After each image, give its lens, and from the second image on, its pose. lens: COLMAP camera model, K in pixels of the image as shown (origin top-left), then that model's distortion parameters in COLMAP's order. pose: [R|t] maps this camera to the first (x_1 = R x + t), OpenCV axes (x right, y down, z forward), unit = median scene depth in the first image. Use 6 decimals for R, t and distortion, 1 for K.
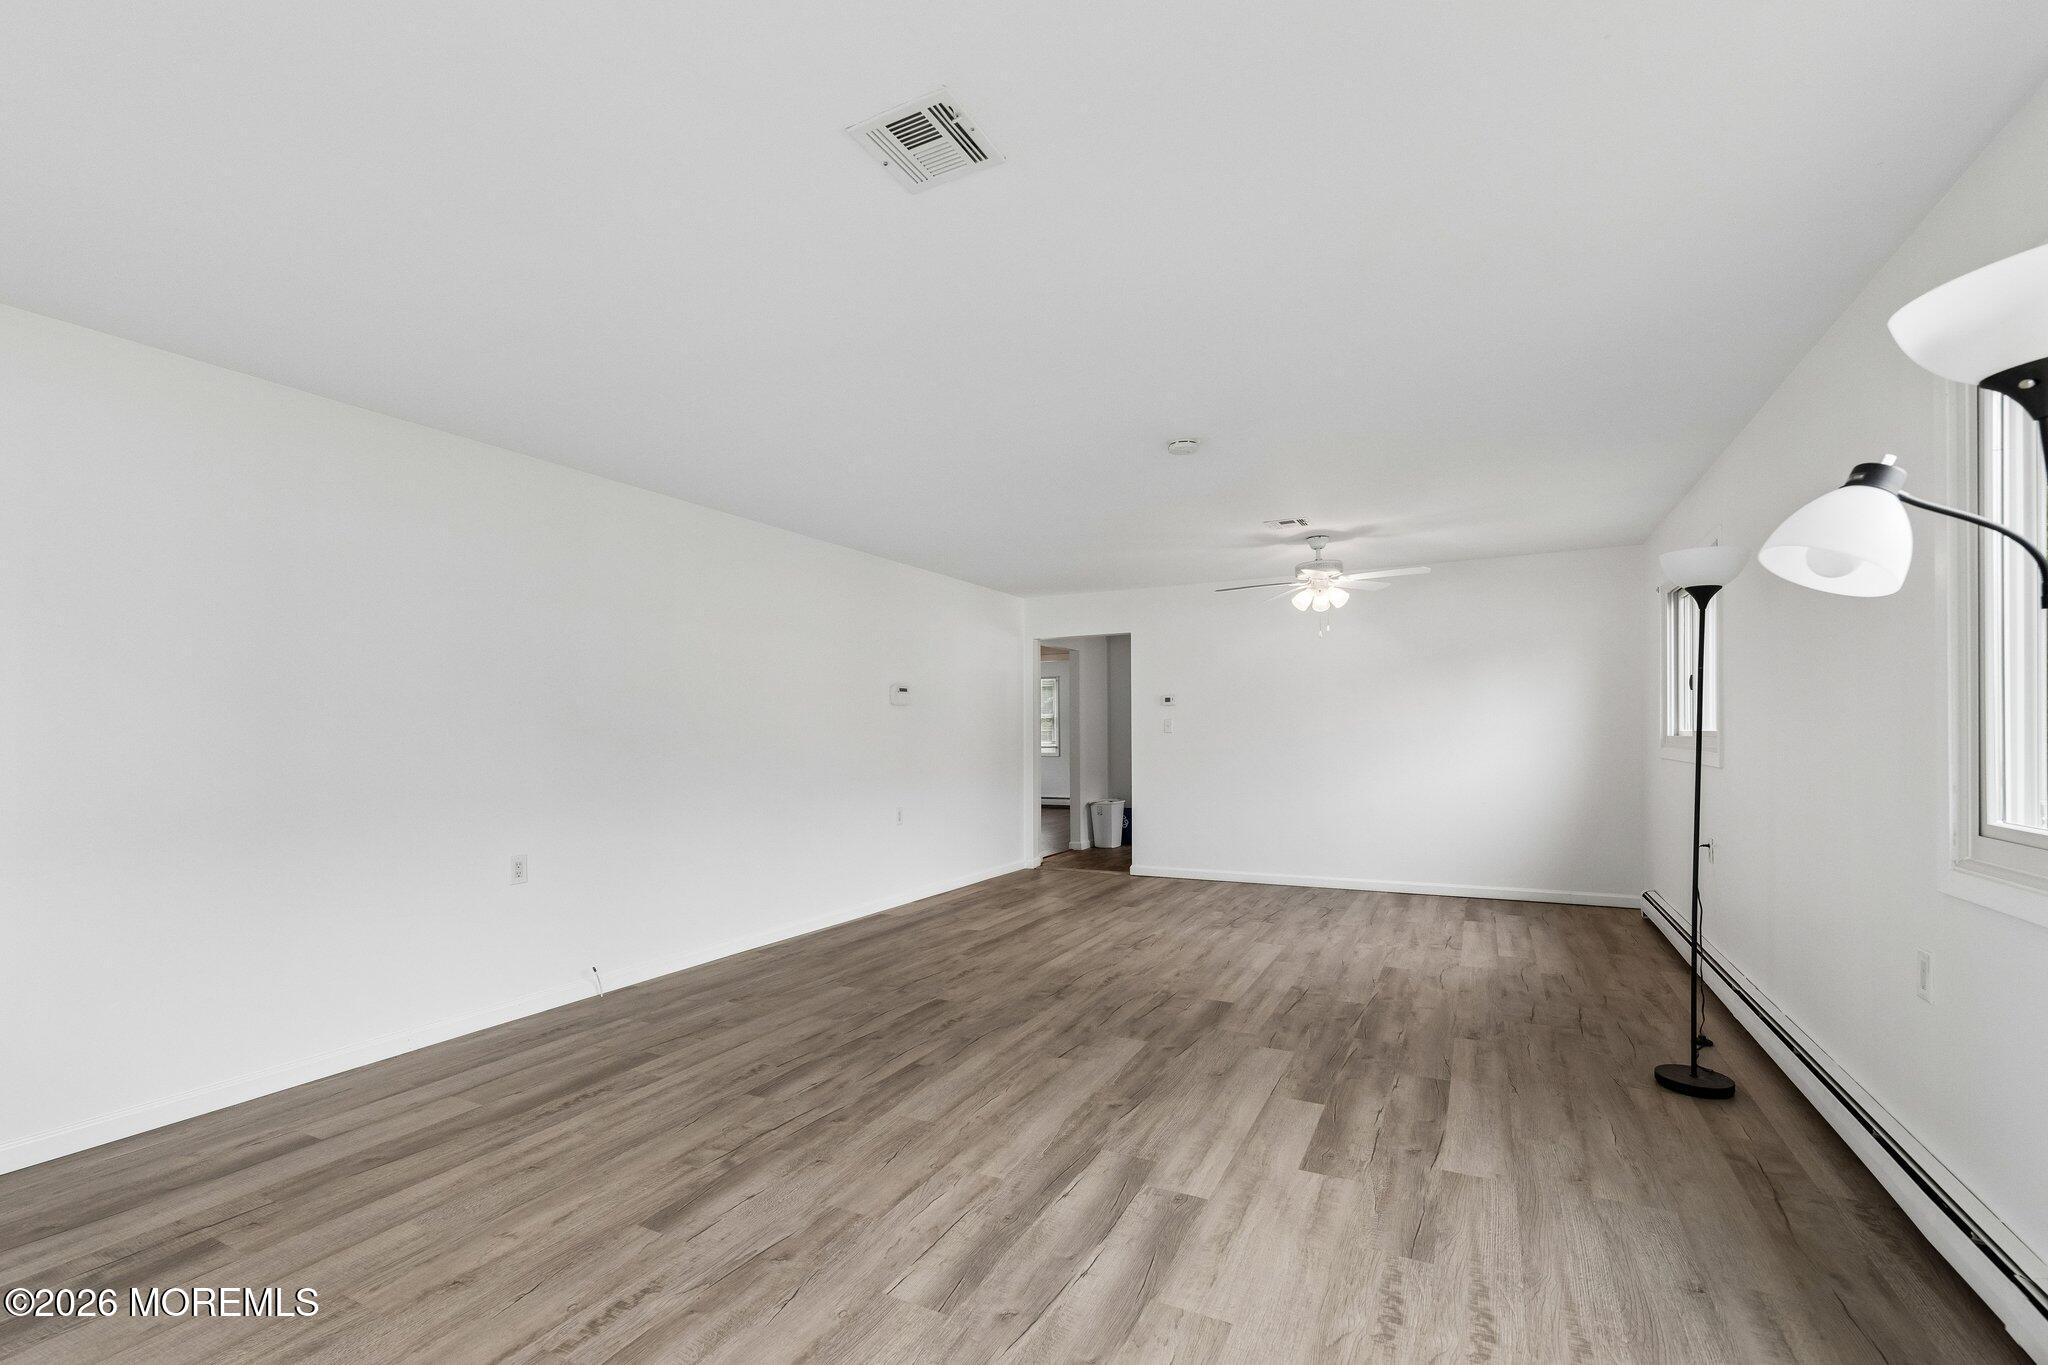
lens RADIAL K [[894.5, 0, 1026.3], [0, 894.5, 692.6], [0, 0, 1]] dist [0.000881, 0.000514]
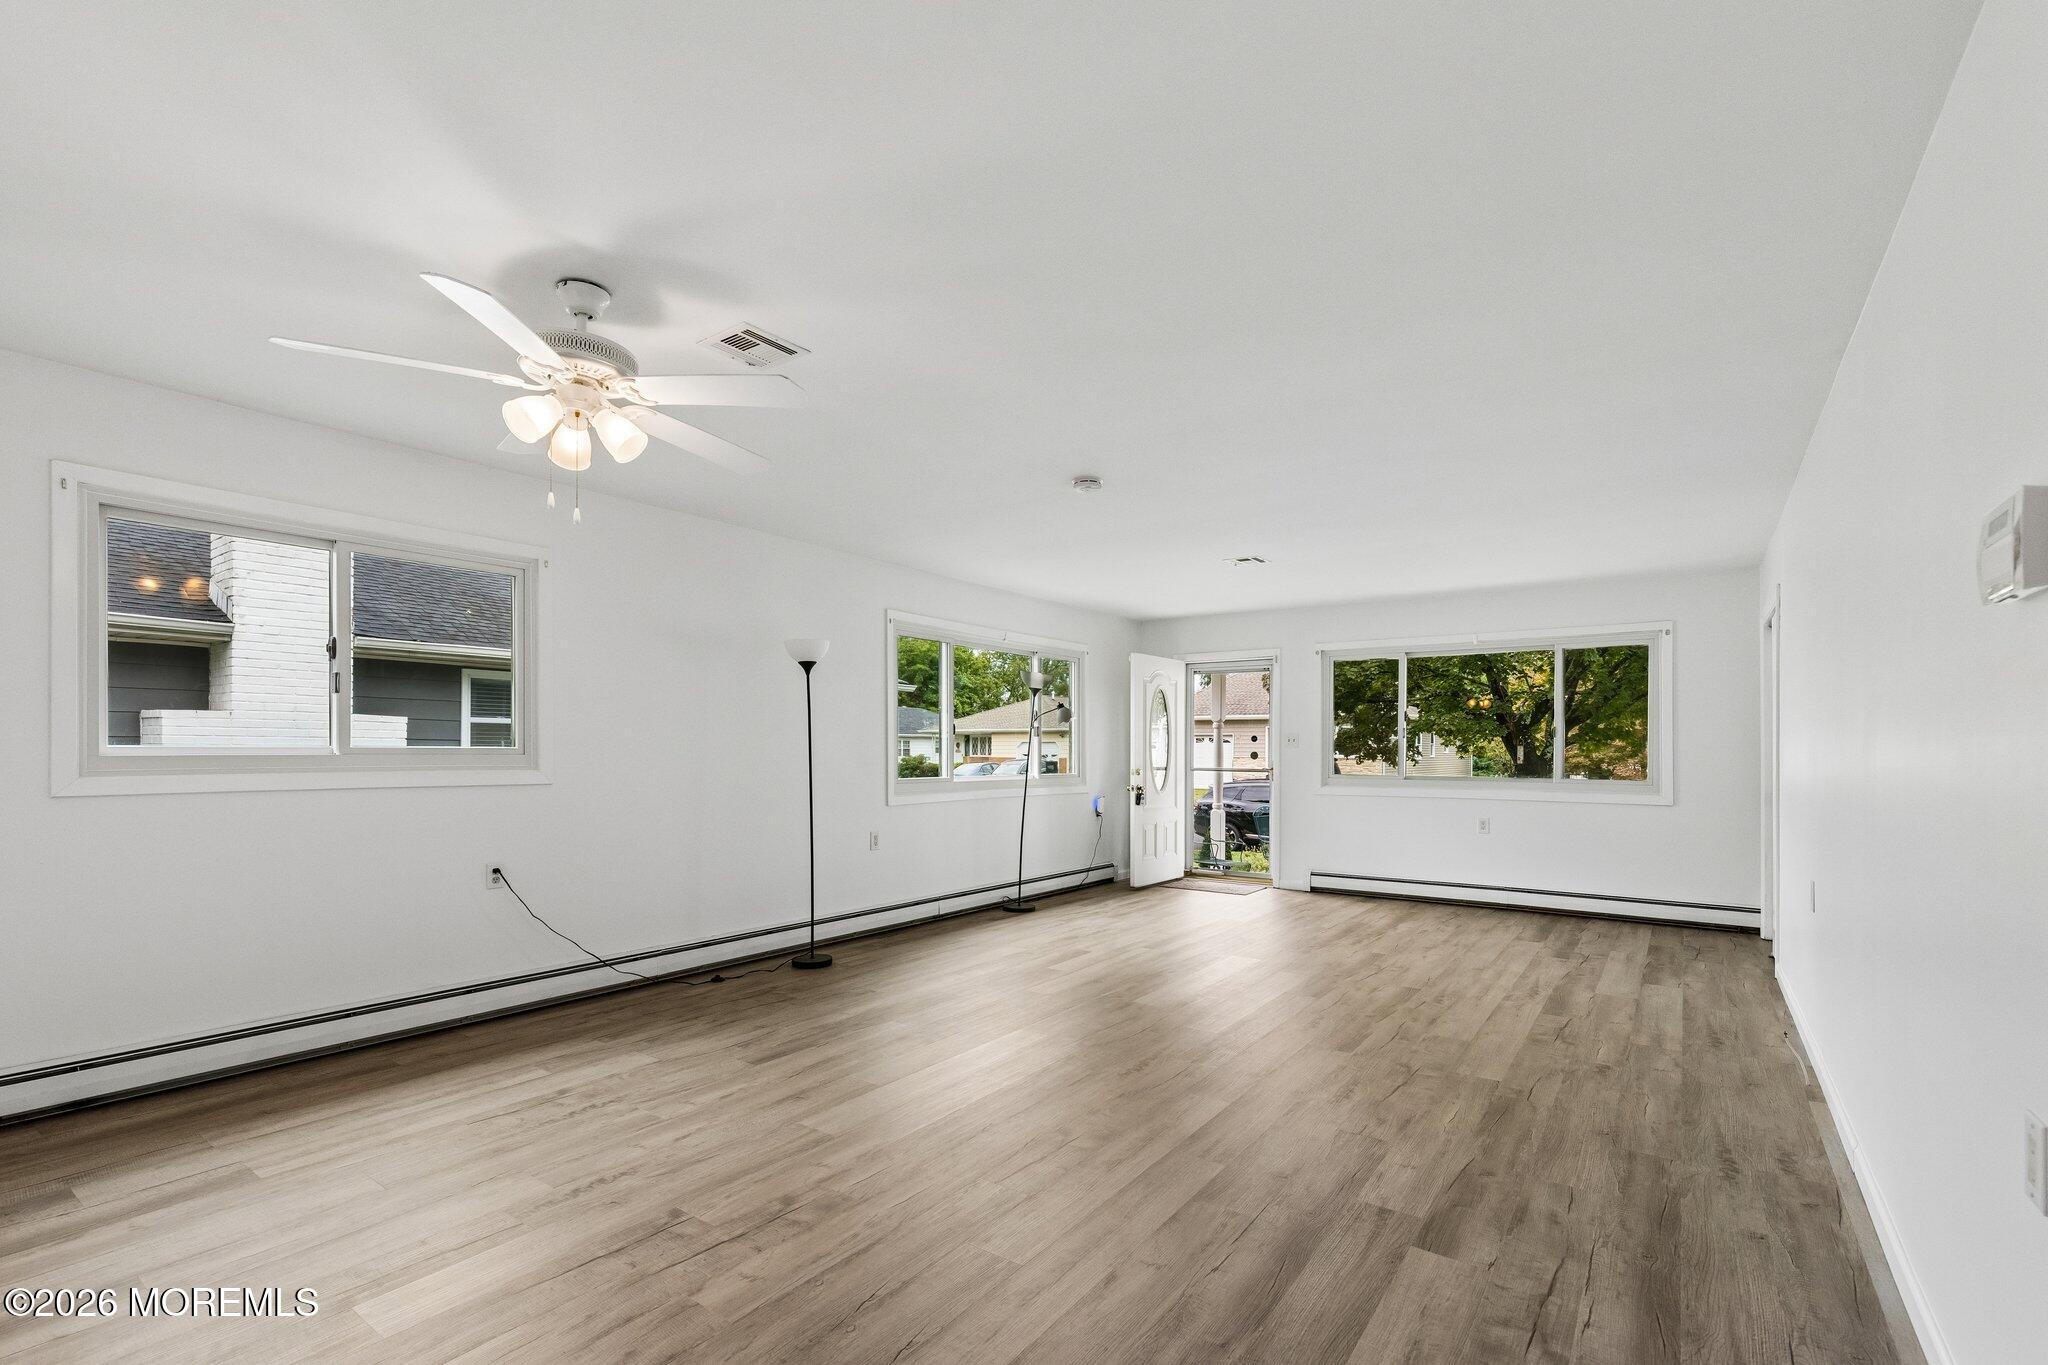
lens RADIAL K [[902.2, 0, 1021.2], [0, 902.2, 753.5], [0, 0, 1]] dist [0.002405, 0.000673]
pose [[-0.986632, 0.002124, 0.162951, 0.085689], [-0.004785, 0.999106, -0.041996, 0.107754], [-0.162894, -0.042215, -0.985740, 2.299933]]
